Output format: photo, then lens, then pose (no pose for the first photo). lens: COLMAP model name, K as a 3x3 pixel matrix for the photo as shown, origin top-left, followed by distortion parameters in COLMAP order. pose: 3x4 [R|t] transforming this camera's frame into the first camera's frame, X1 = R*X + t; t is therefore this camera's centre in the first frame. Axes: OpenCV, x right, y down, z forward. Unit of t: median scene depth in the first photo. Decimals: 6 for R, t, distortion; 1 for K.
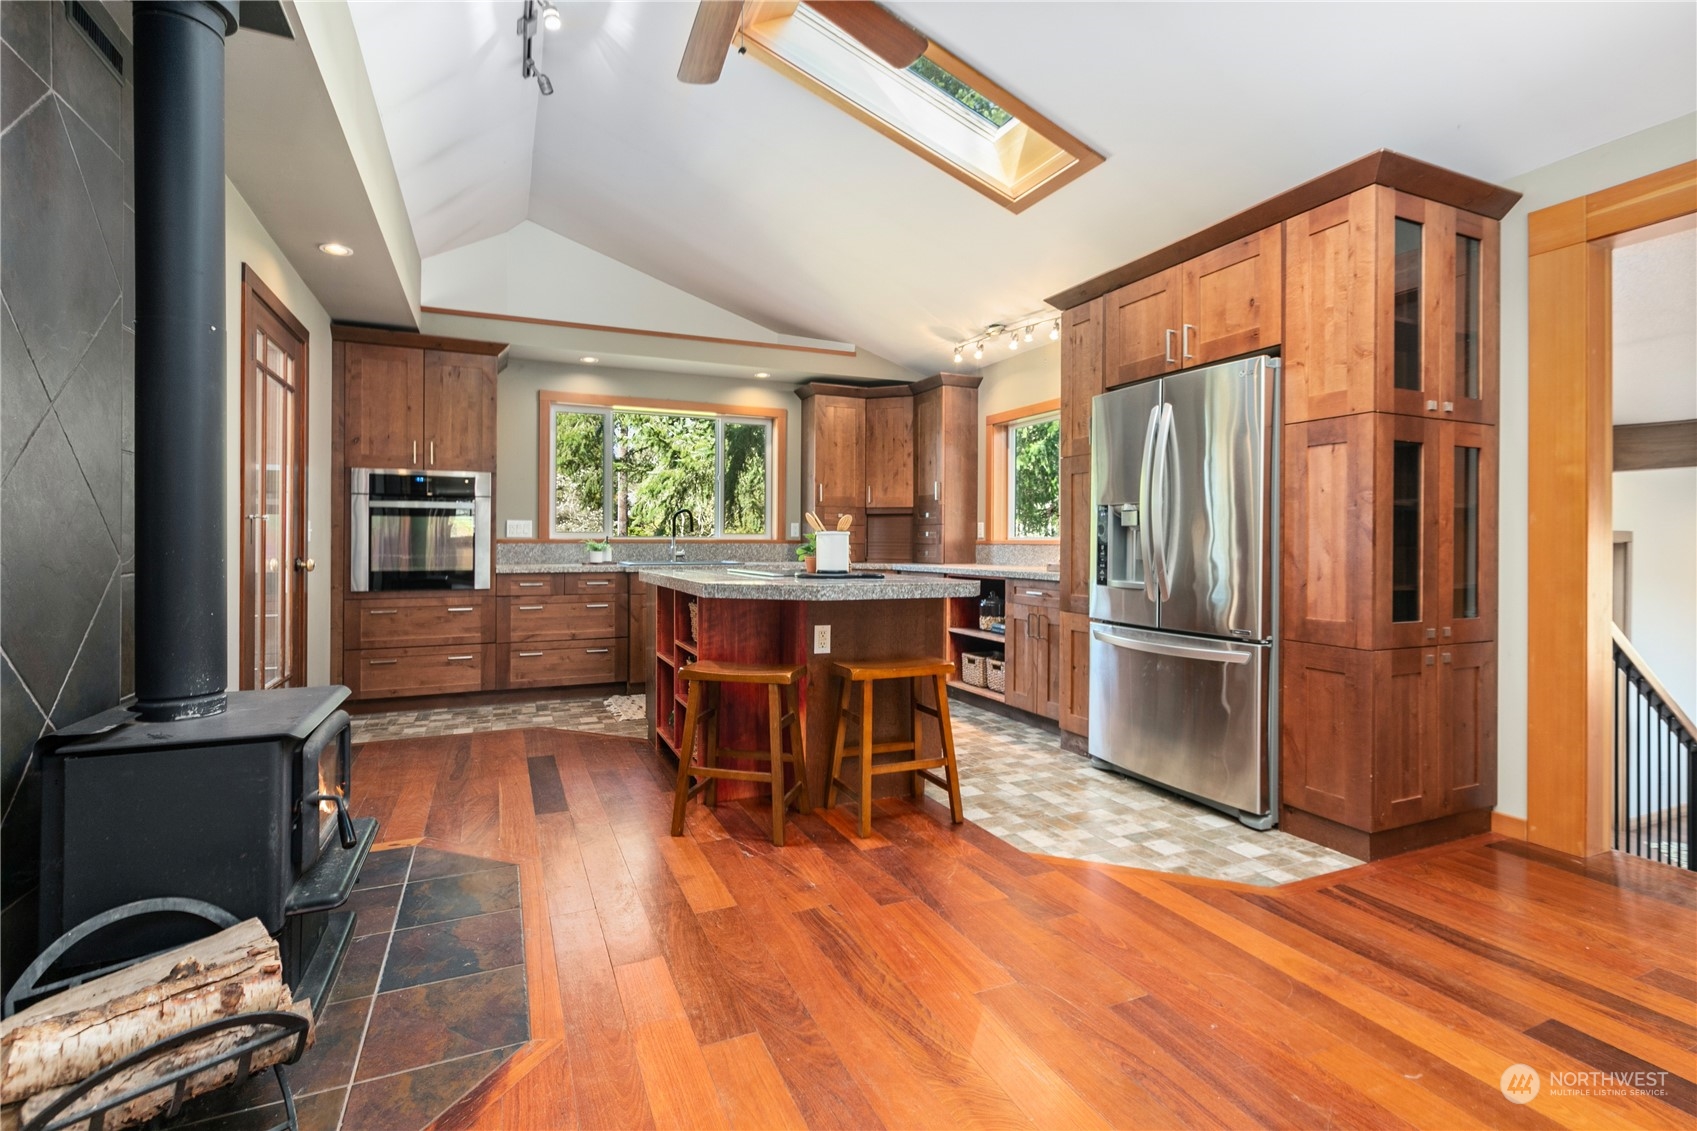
lens RADIAL K [[781.0, 0, 844.4], [0, 781.0, 538.4], [0, 0, 1]] dist [0.000955, 0.000061]
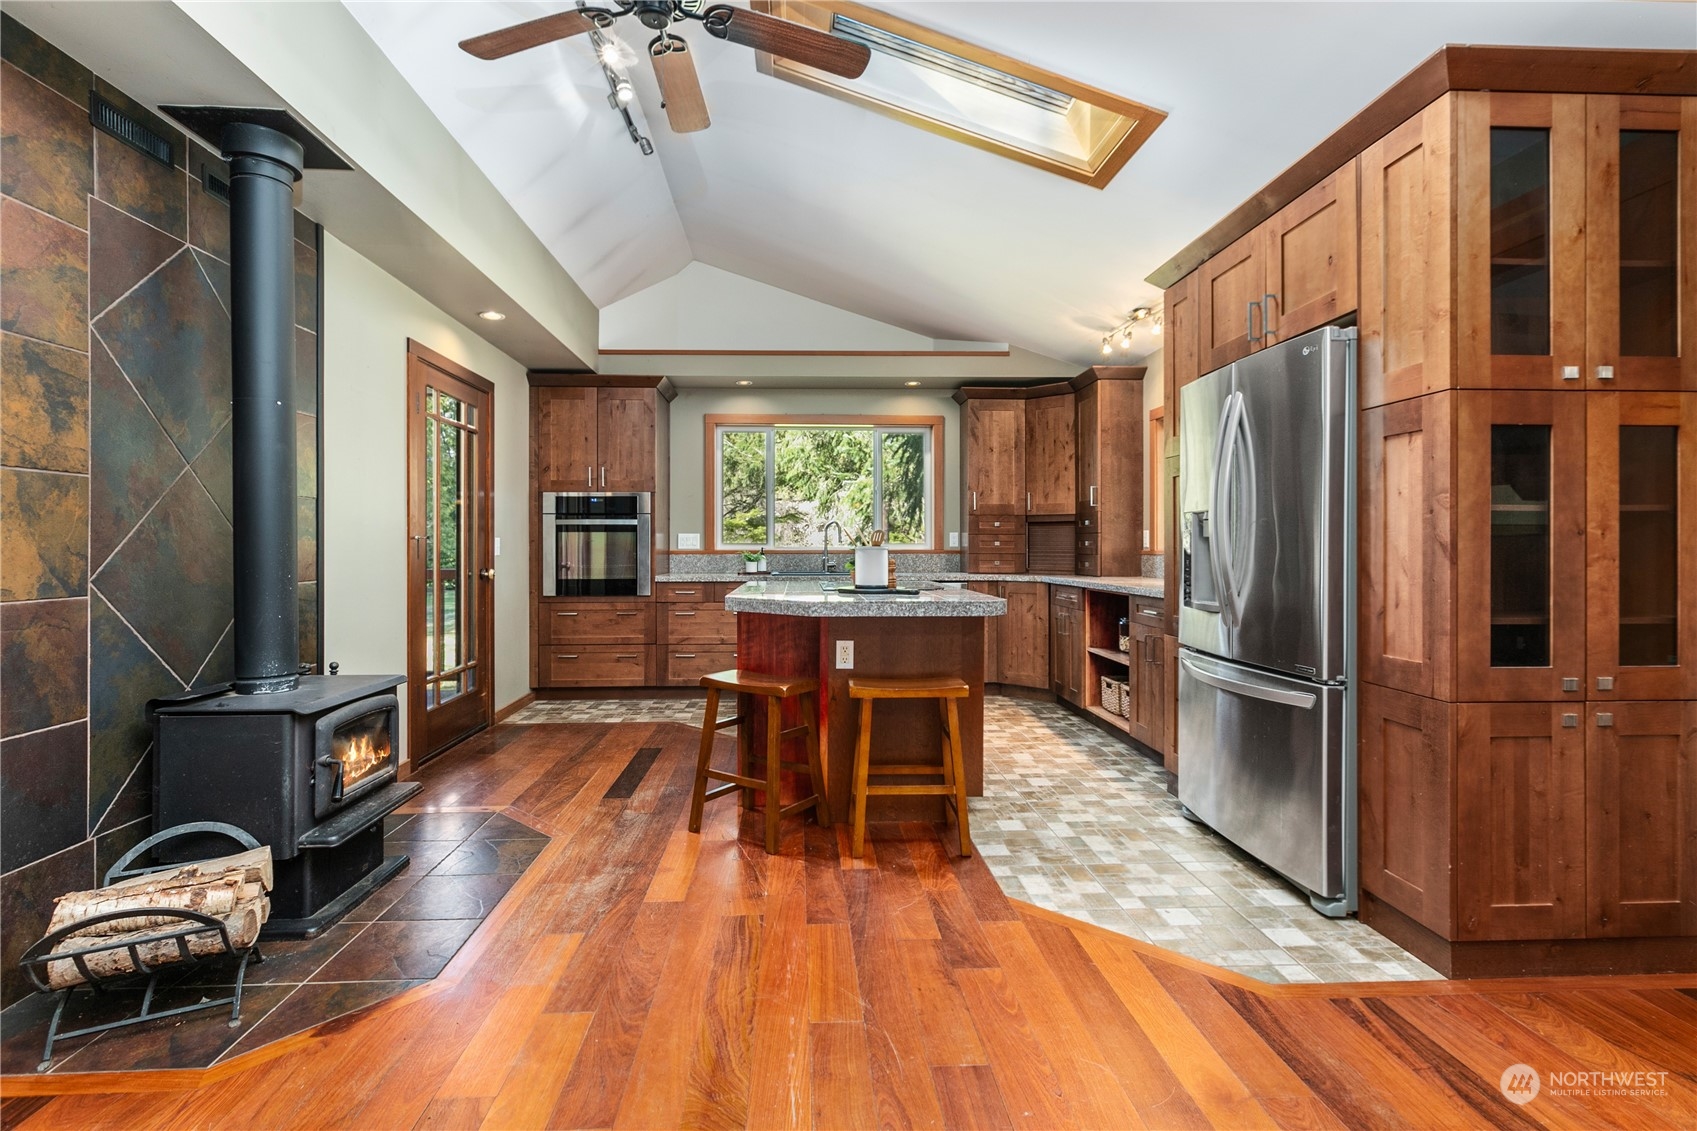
lens RADIAL K [[799.0, 0, 832.7], [0, 799.0, 542.3], [0, 0, 1]] dist [0.000200, 0.000118]
pose [[0.930456, -0.006670, -0.366342, 0.338718], [0.006118, 0.999978, -0.002670, -0.012000], [0.366352, 0.000243, 0.930476, 0.044113]]
